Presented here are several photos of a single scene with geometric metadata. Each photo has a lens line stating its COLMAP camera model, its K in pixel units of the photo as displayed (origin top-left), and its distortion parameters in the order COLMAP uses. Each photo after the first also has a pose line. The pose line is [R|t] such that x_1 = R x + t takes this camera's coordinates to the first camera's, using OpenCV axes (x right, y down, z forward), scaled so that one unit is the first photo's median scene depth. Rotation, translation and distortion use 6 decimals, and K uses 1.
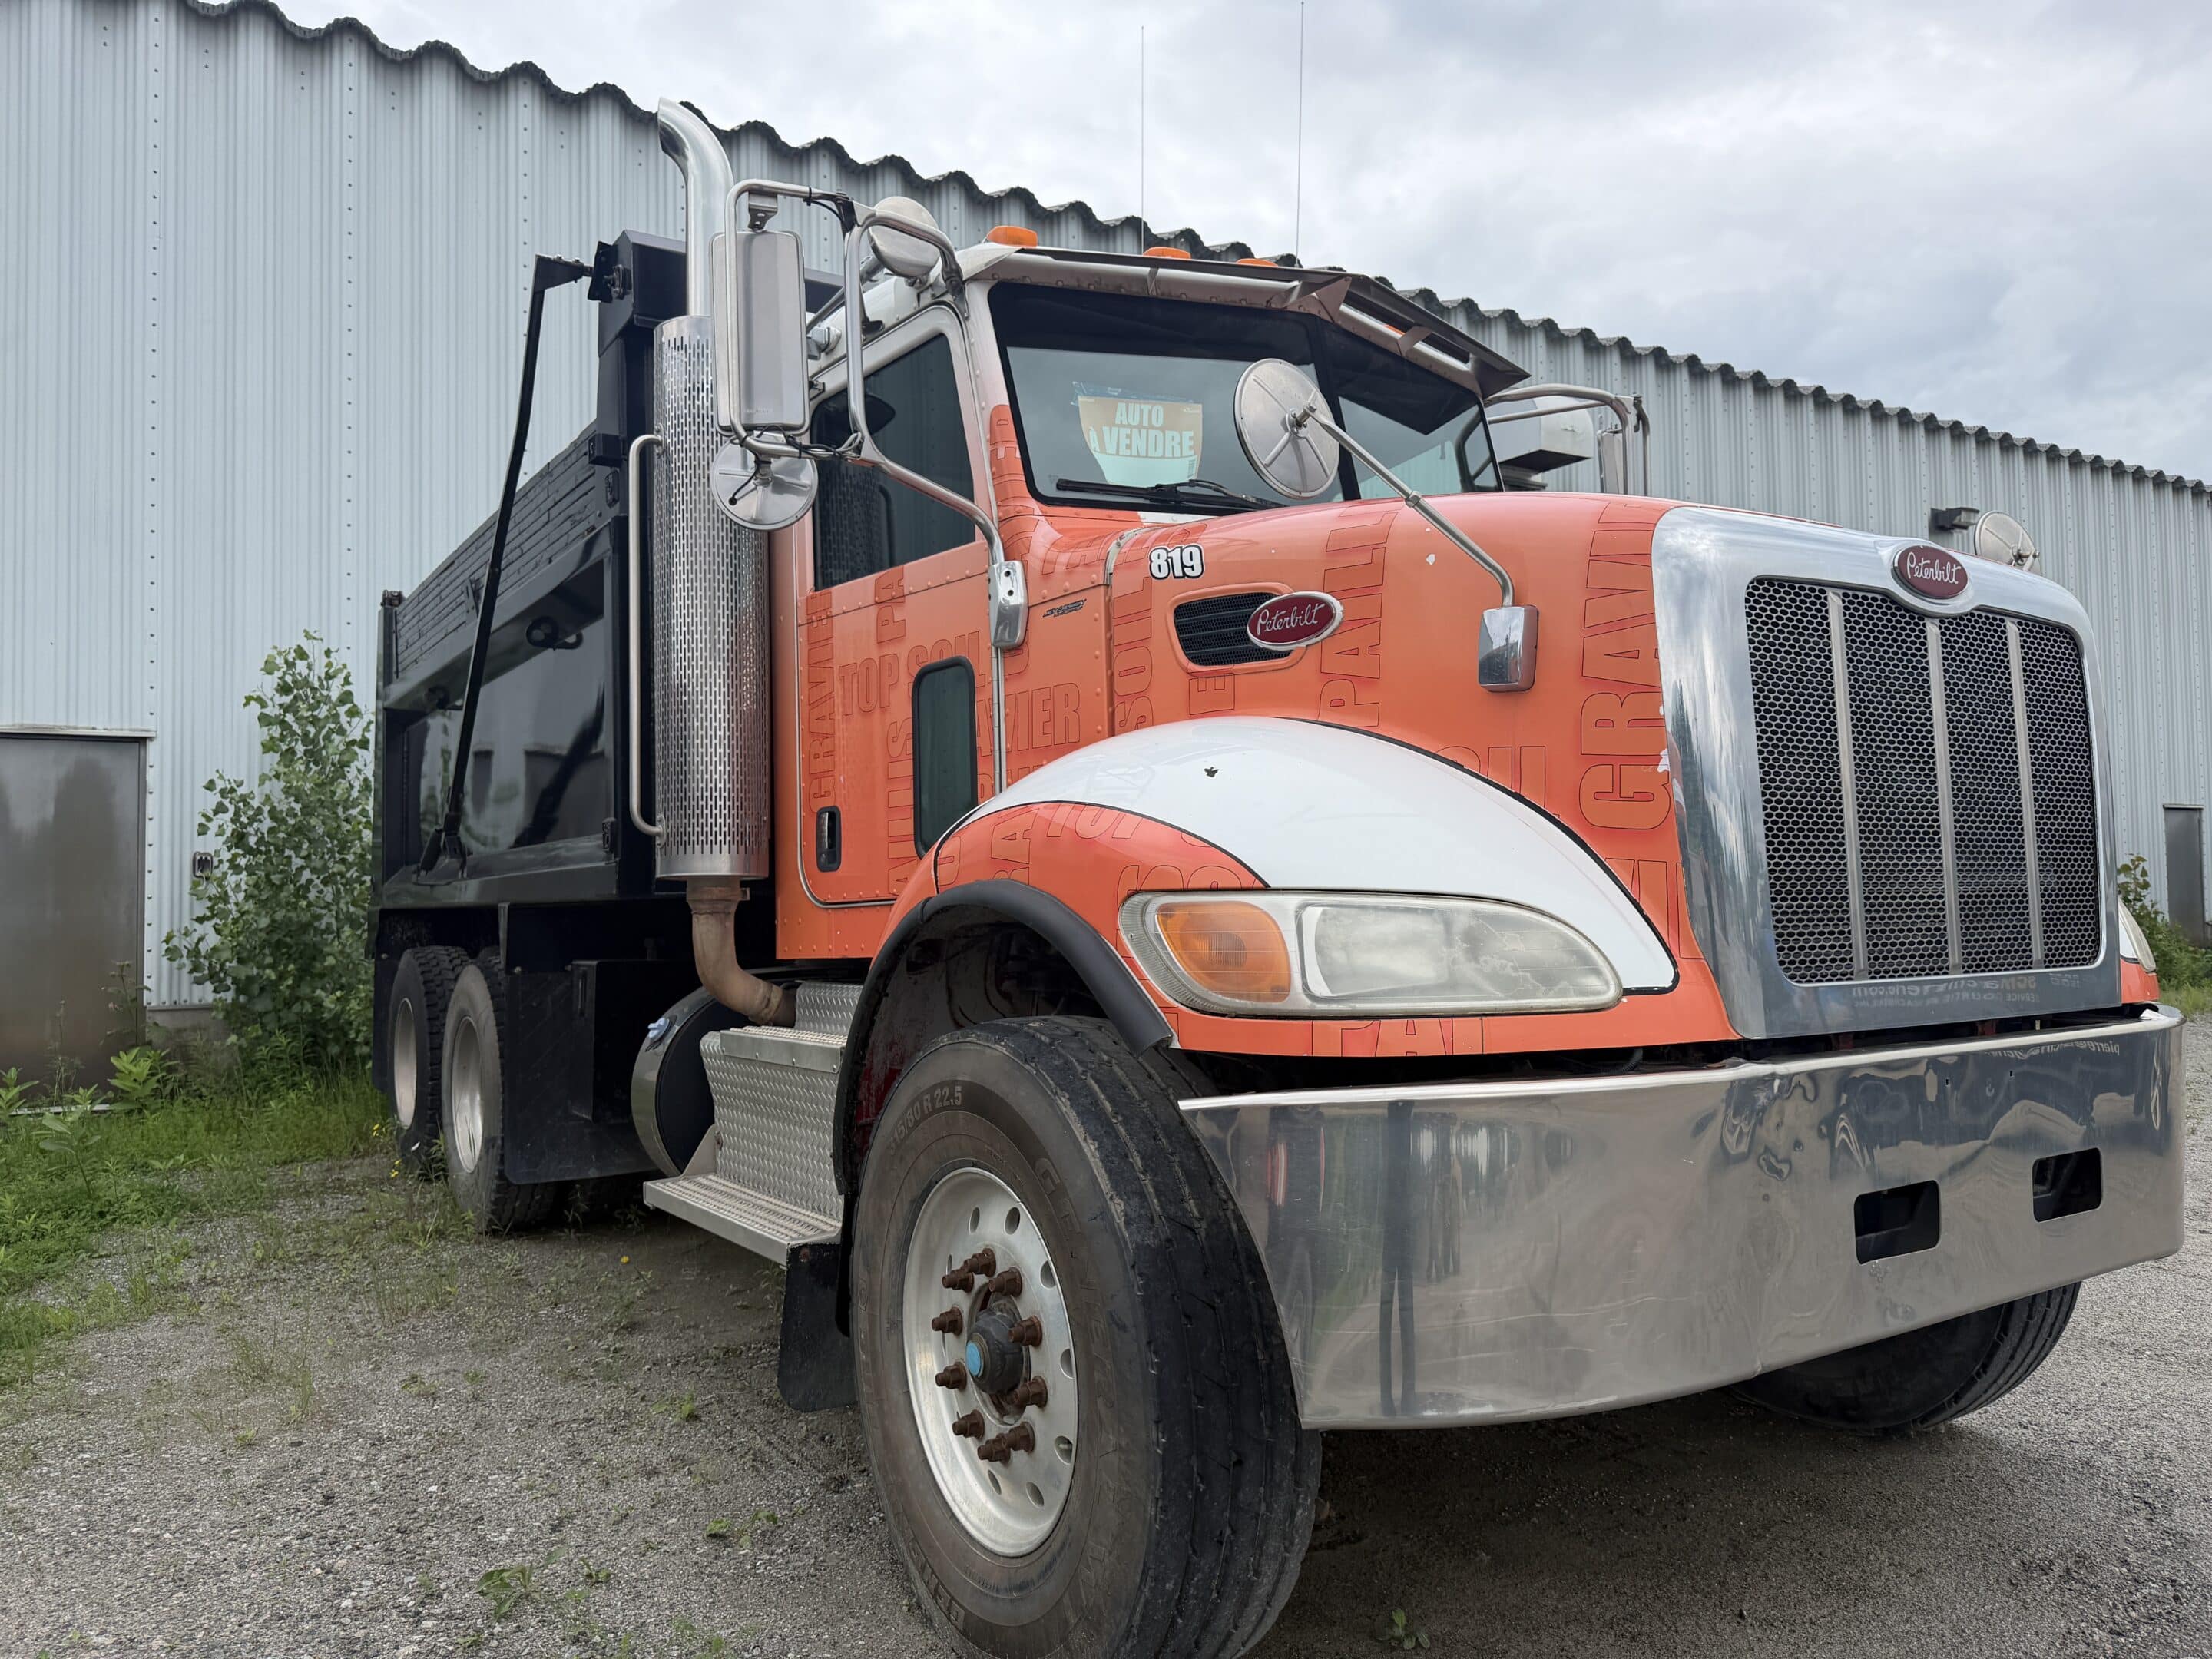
lens RADIAL K [[1576.2, 0, 1105.0], [0, 1576.2, 854.2], [0, 0, 1]] dist [0.008554, 0.000208]
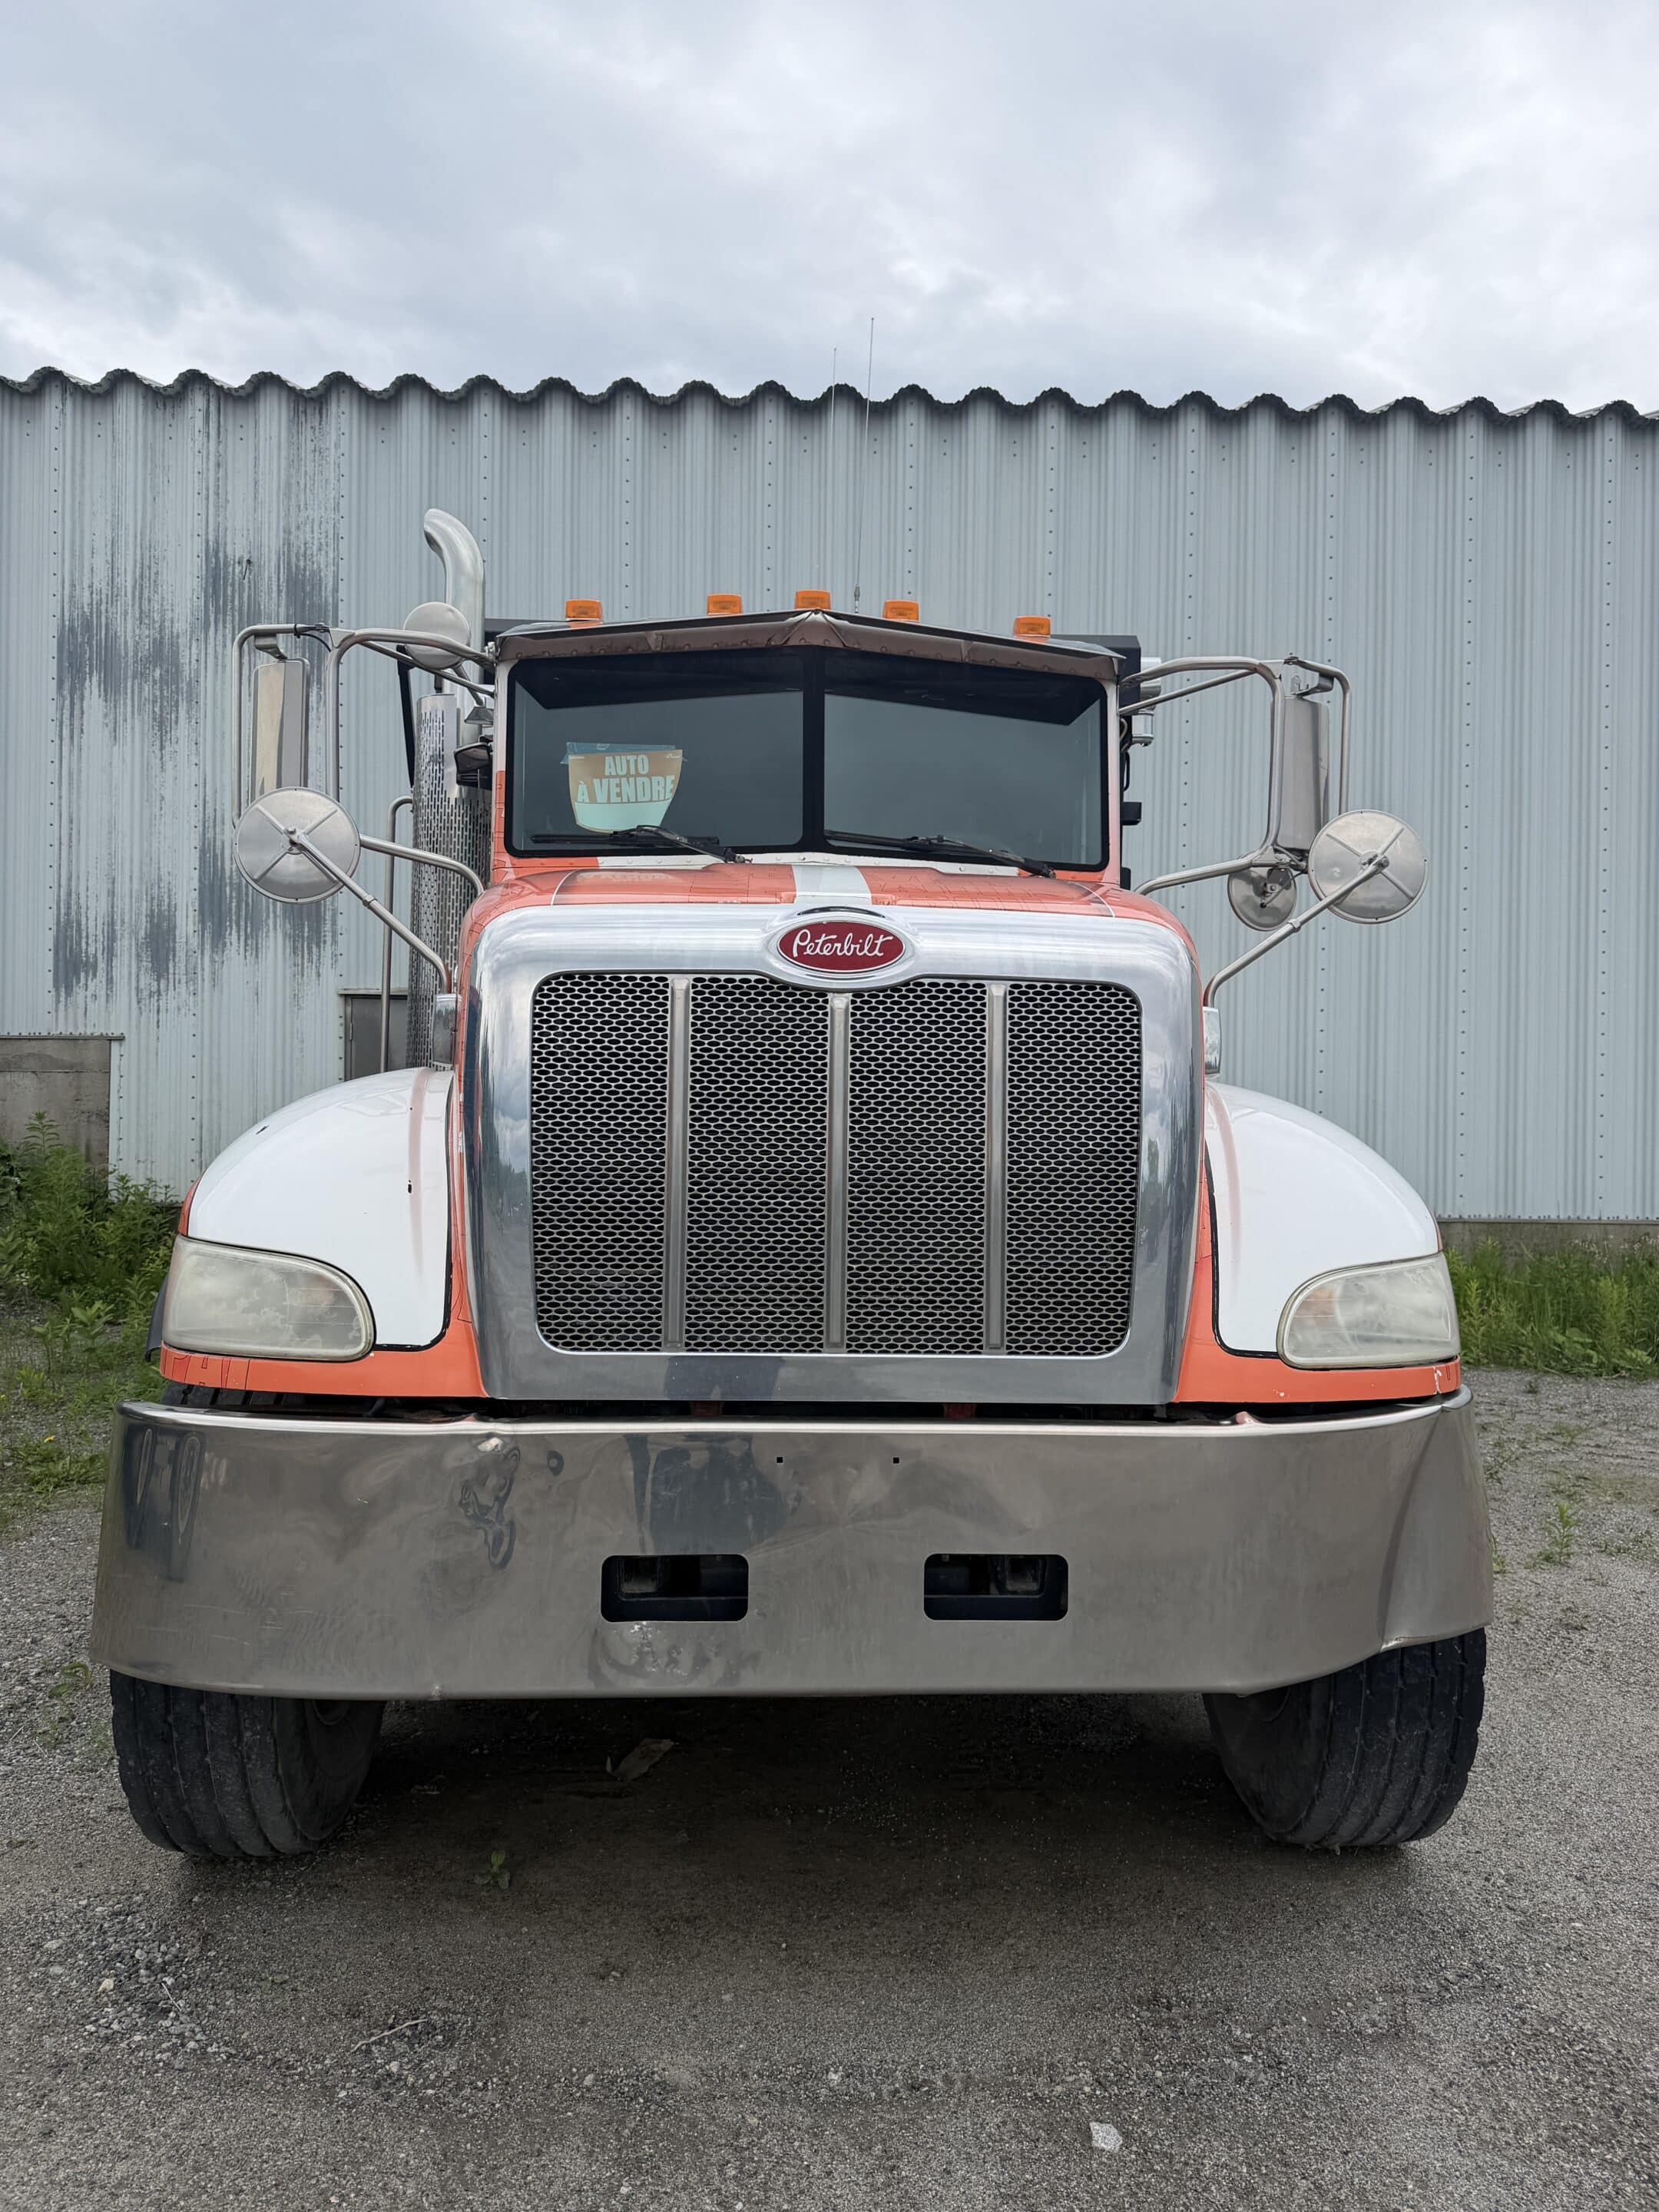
lens RADIAL K [[1550.5, 0, 829.5], [0, 1550.5, 1106.0], [0, 0, 1]] dist [0.034317, -0.000655]
pose [[0.870130, 0.029473, -0.491940, 0.755370], [-0.012223, 0.999194, 0.038244, -0.087991], [0.492670, -0.027264, 0.869789, 0.114880]]
